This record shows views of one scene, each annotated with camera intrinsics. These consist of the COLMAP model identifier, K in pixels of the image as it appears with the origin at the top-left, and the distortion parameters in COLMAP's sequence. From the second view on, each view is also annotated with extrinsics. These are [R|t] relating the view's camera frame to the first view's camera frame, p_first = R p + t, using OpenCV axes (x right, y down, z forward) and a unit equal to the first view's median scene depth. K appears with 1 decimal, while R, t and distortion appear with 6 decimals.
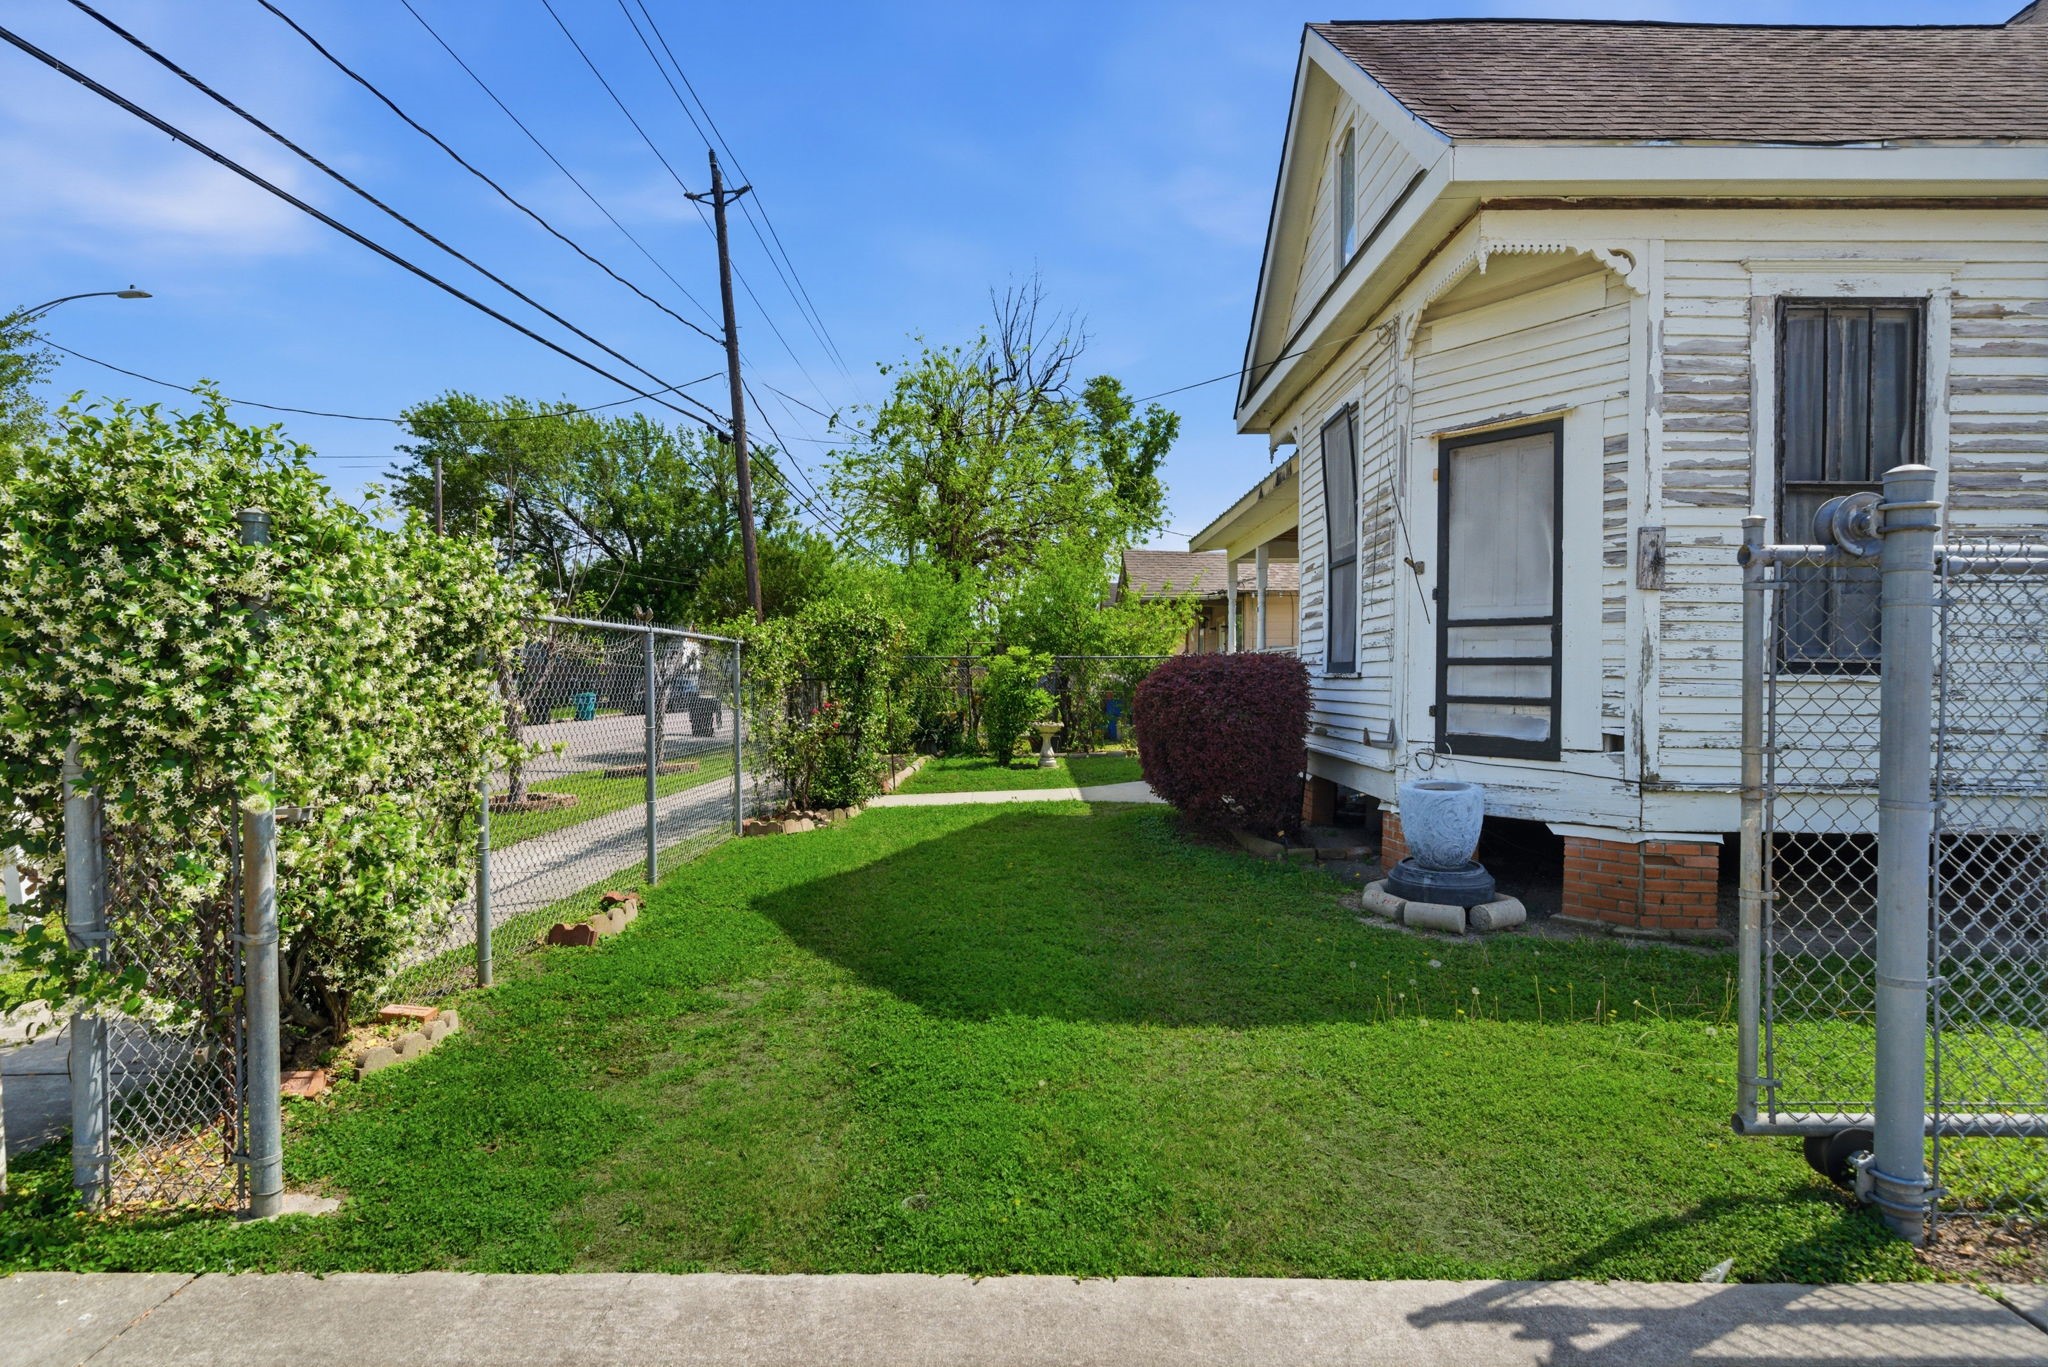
lens RADIAL K [[1100.8, 0, 1017.1], [0, 1100.8, 692.3], [0, 0, 1]] dist [0.003368, 0.000863]
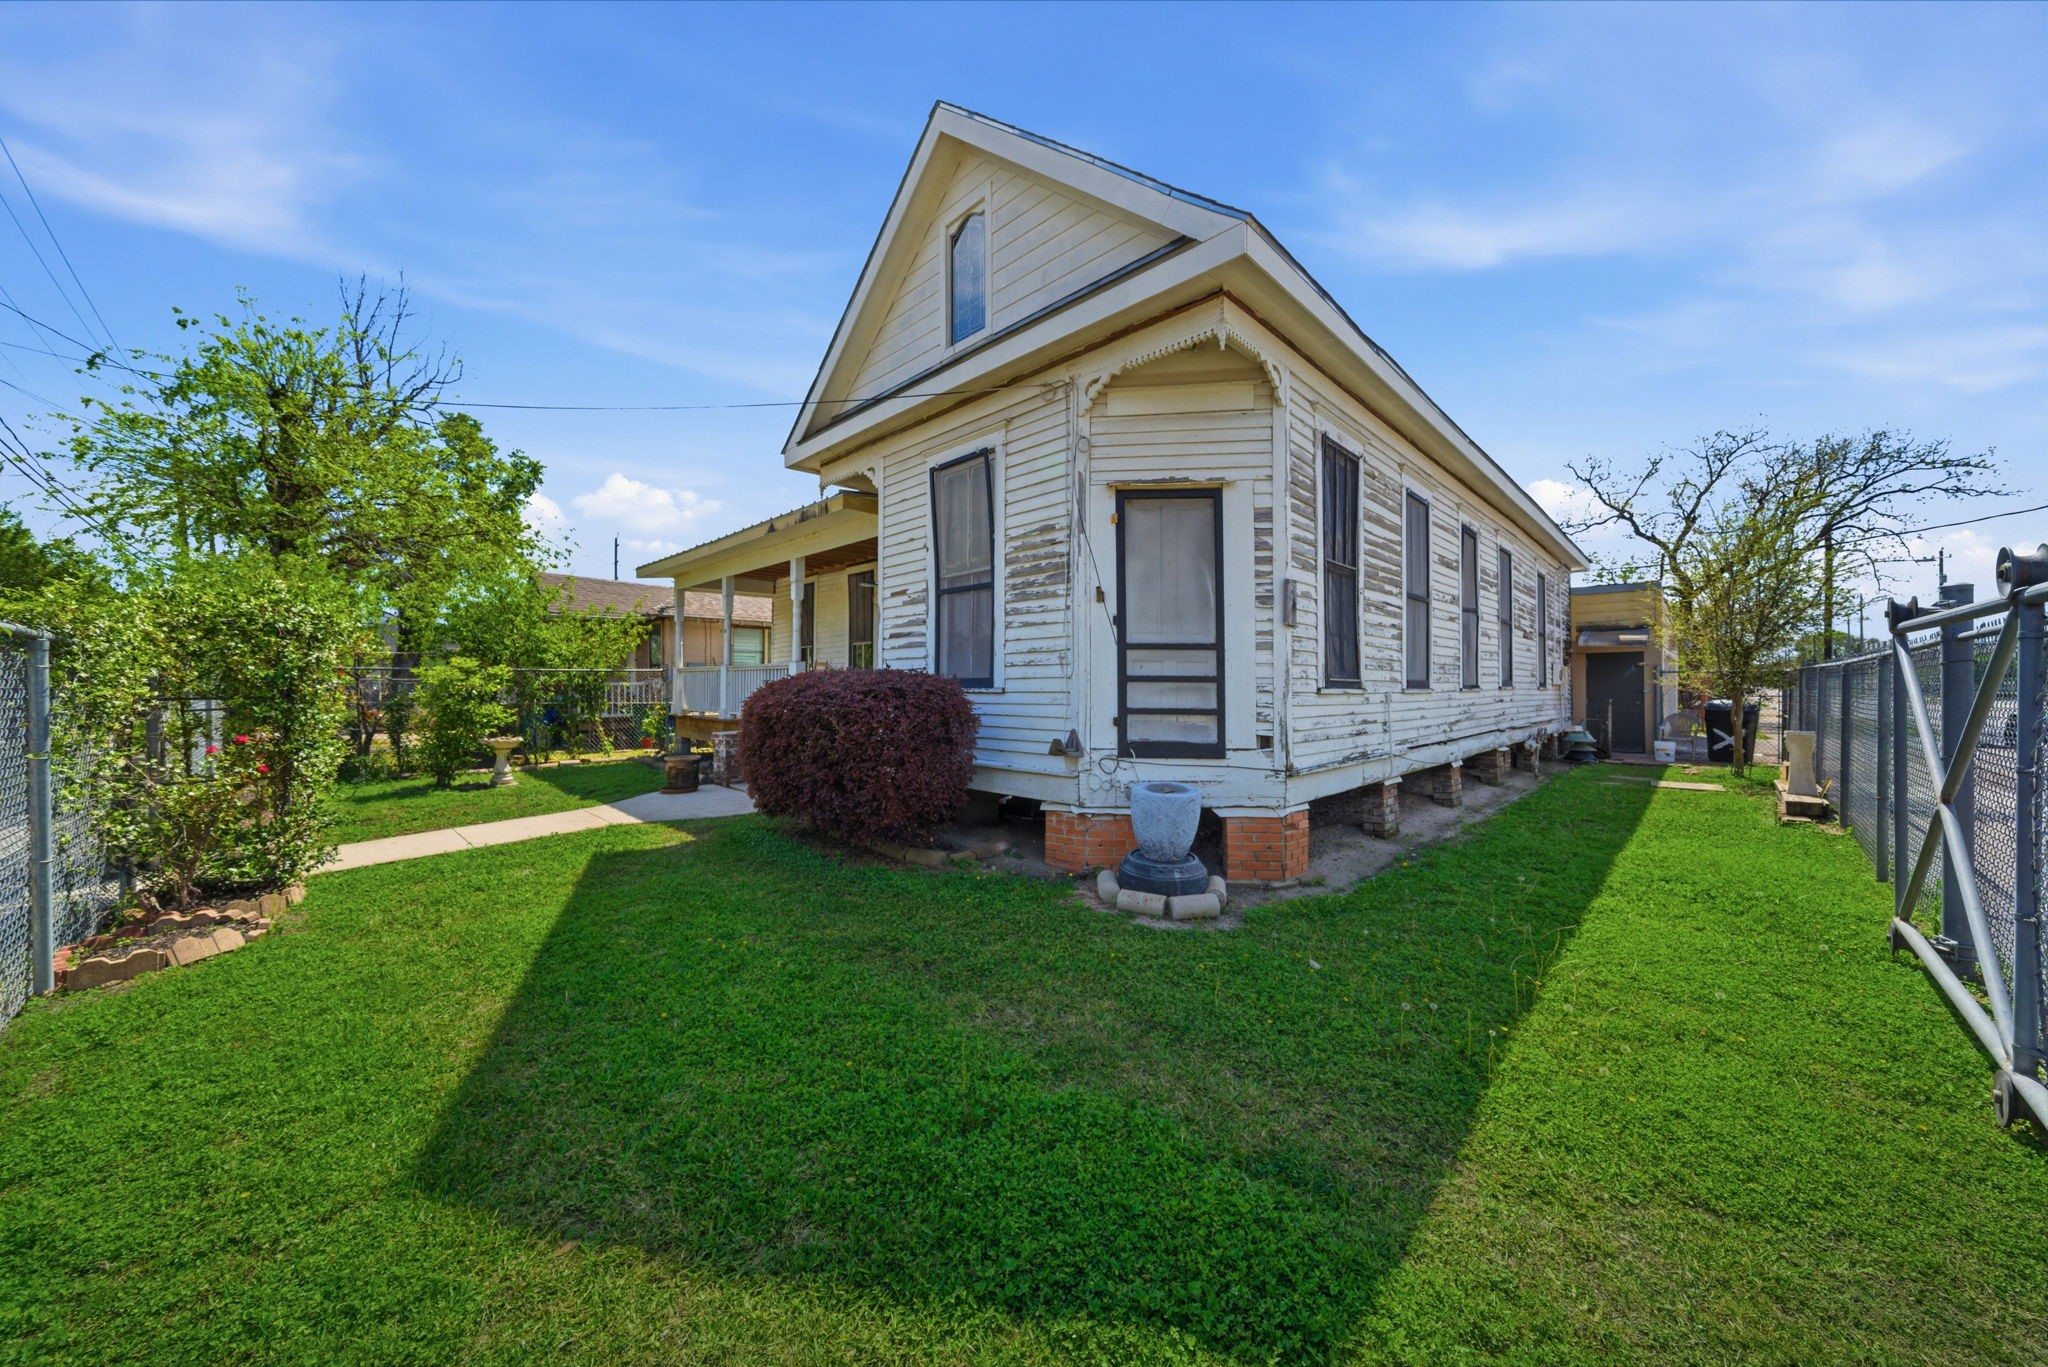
lens RADIAL K [[711.0, 0, 1045.2], [0, 711.0, 691.0], [0, 0, 1]] dist [-0.012078, 0.002288]
pose [[0.681931, -0.007478, 0.731378, -0.223155], [0.012252, 0.999924, -0.001199, -0.015080], [-0.731314, 0.009779, 0.681971, 0.544147]]
